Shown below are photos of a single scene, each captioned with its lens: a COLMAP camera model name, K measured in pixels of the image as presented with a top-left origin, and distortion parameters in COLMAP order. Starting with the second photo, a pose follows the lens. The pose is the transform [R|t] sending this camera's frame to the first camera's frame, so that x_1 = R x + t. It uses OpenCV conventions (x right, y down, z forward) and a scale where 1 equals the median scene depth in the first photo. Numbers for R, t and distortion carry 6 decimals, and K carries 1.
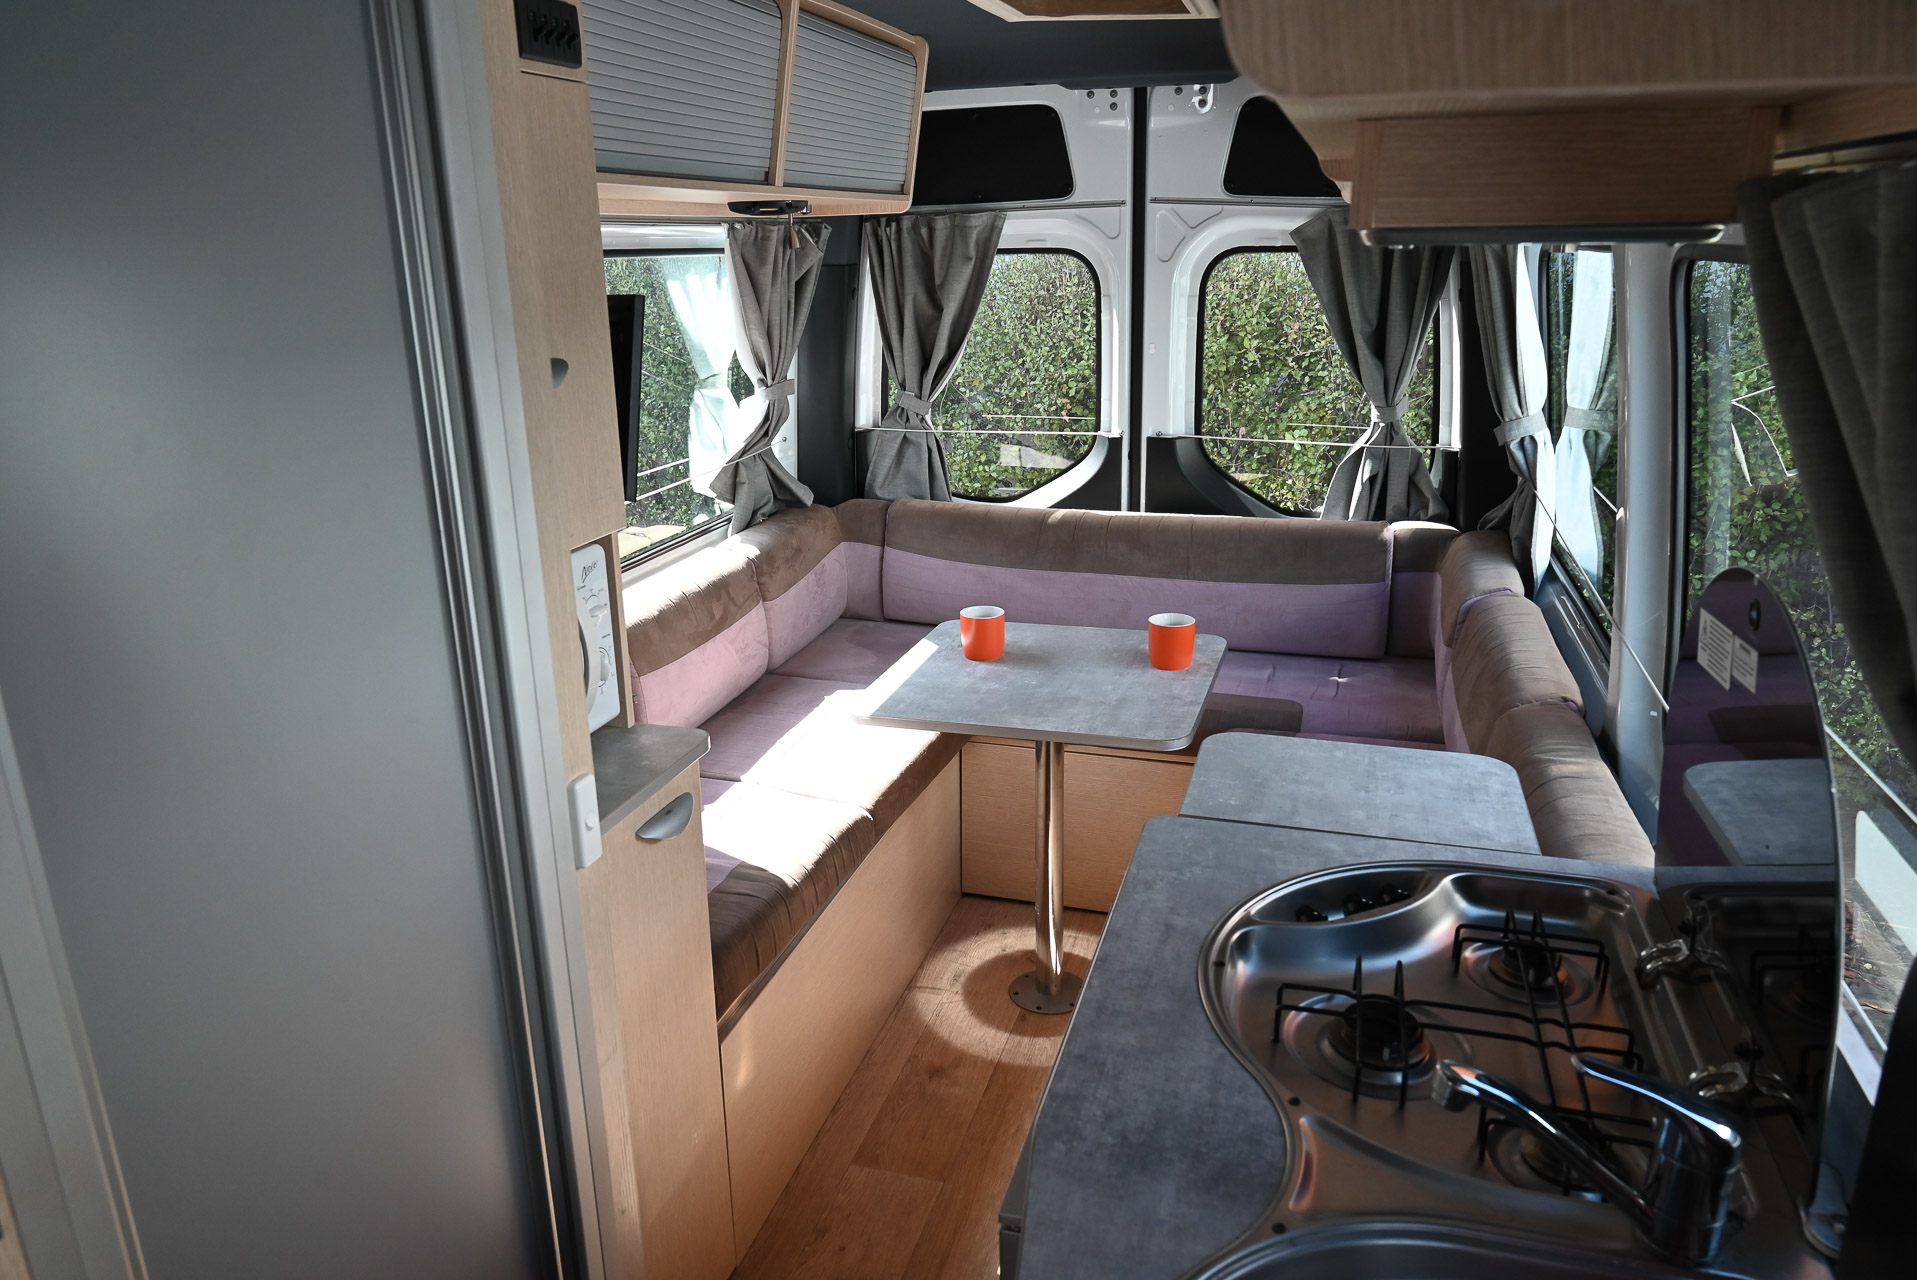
lens RADIAL K [[1301.2, 0, 958.5], [0, 1301.2, 640.0], [0, 0, 1]] dist [-0.008300, 0.001599]
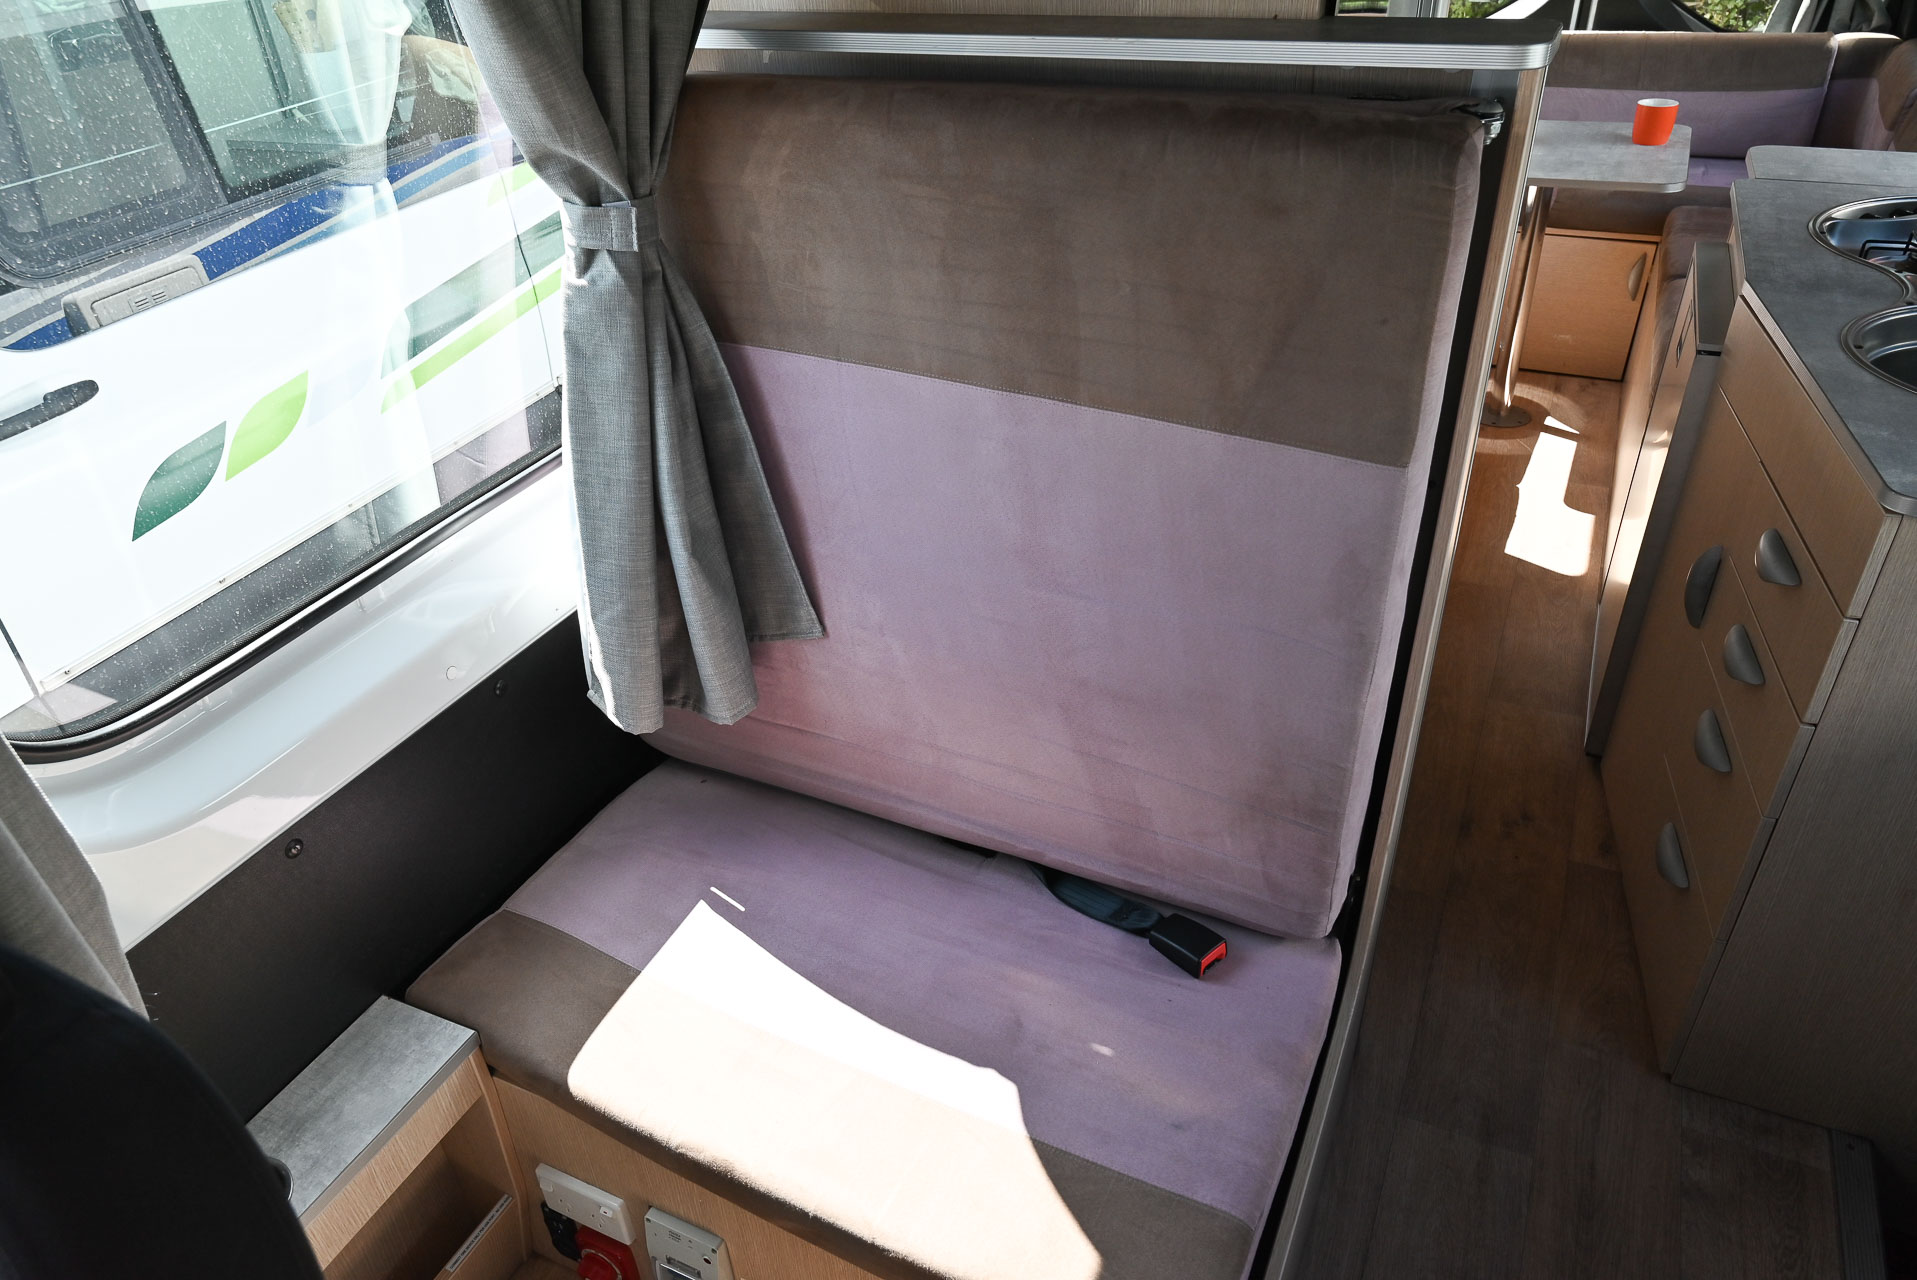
lens RADIAL K [[1265.7, 0, 958.5], [0, 1265.7, 640.0], [0, 0, 1]] dist [-0.026267, 0.014560]
pose [[0.987258, 0.056144, -0.148895, -0.234832], [-0.011804, 0.958952, 0.283321, 0.118464], [0.158690, -0.277953, 0.947396, -0.311741]]
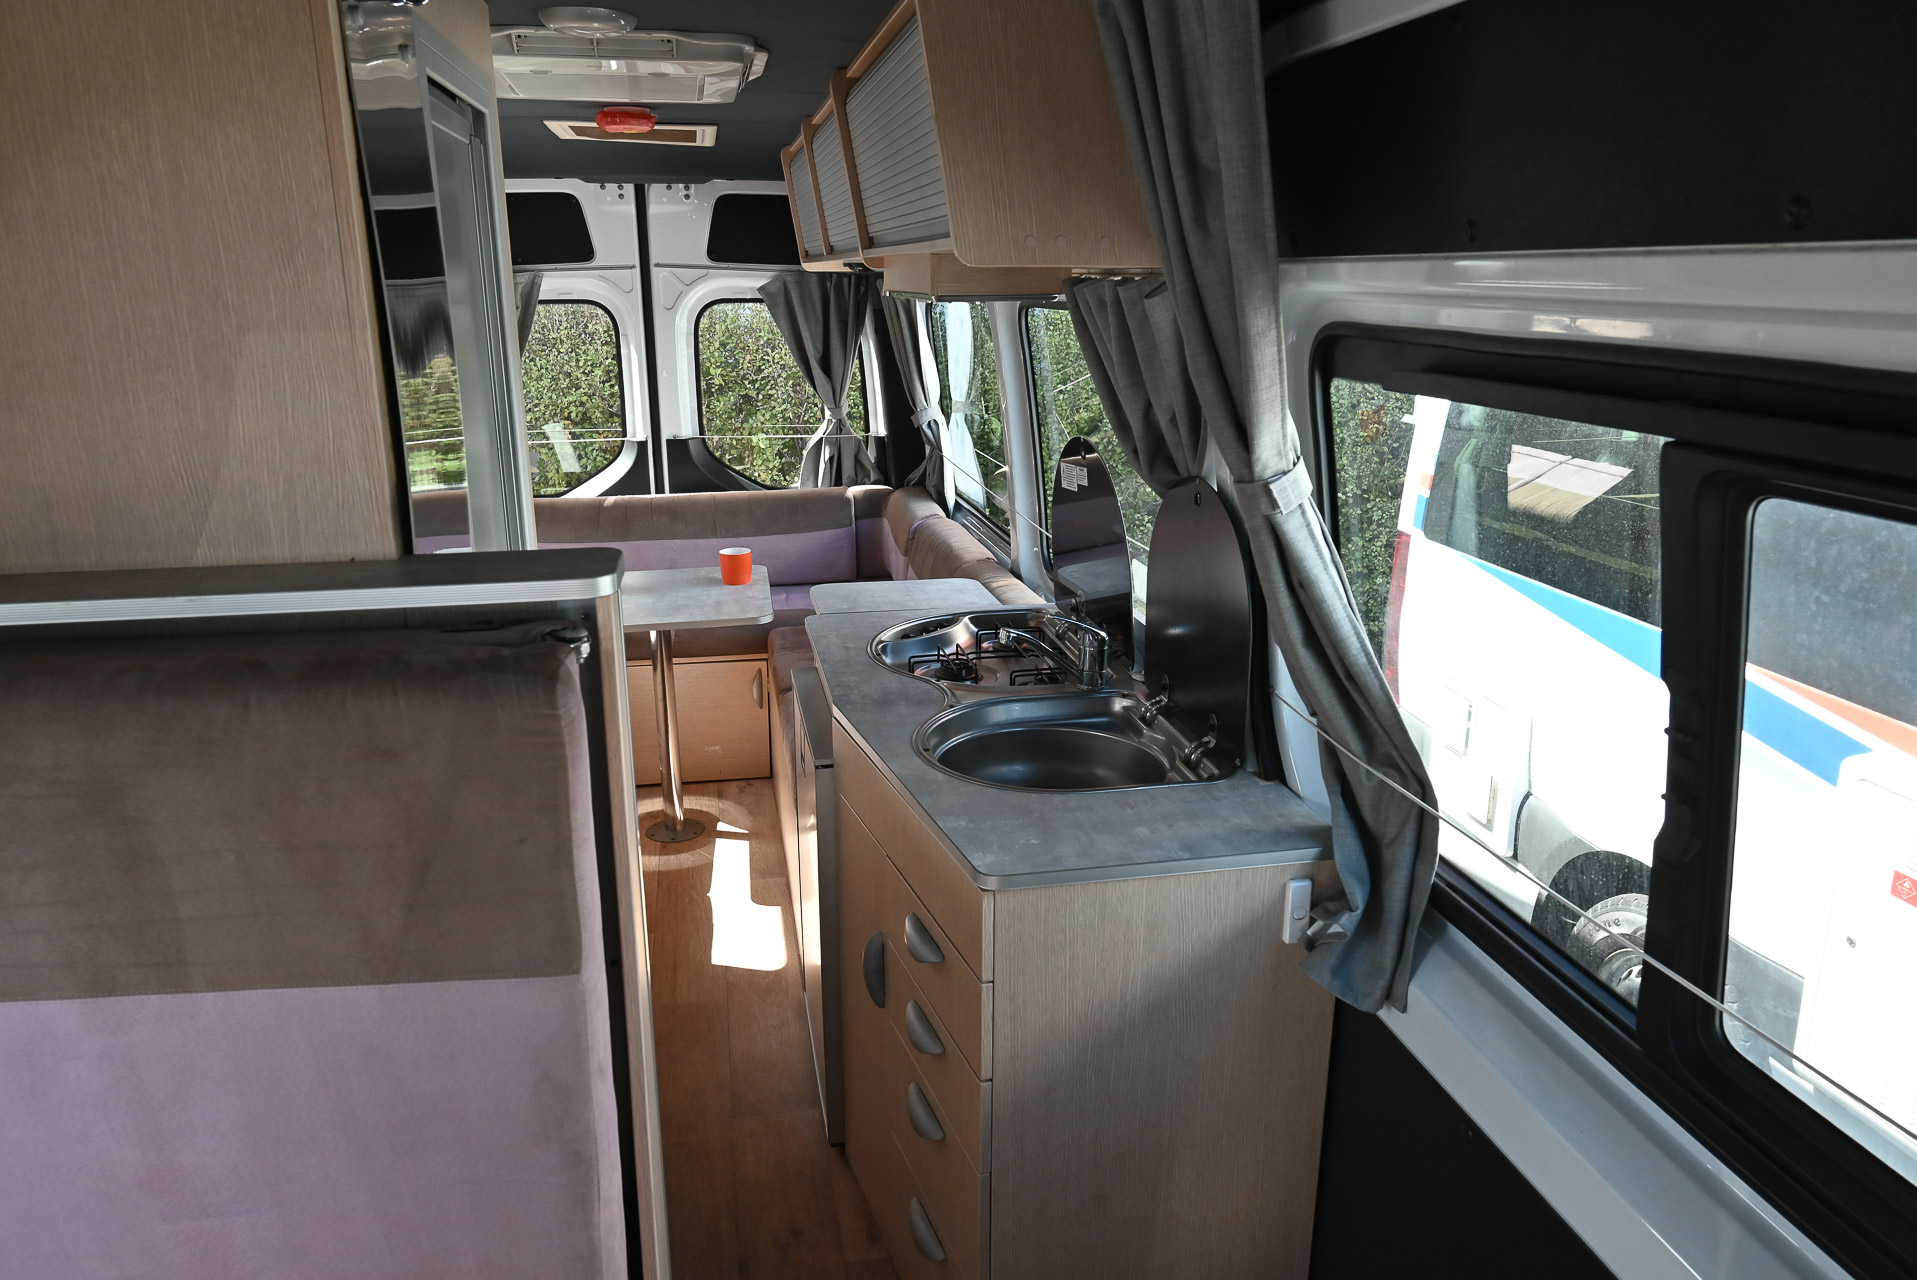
lens RADIAL K [[1265.7, 0, 958.5], [0, 1265.7, 640.0], [0, 0, 1]] dist [-0.026267, 0.014560]
pose [[0.883561, -0.116931, 0.453483, -0.221122], [0.129798, 0.991537, 0.002773, 0.091690], [-0.449970, 0.056411, 0.891260, -0.307806]]
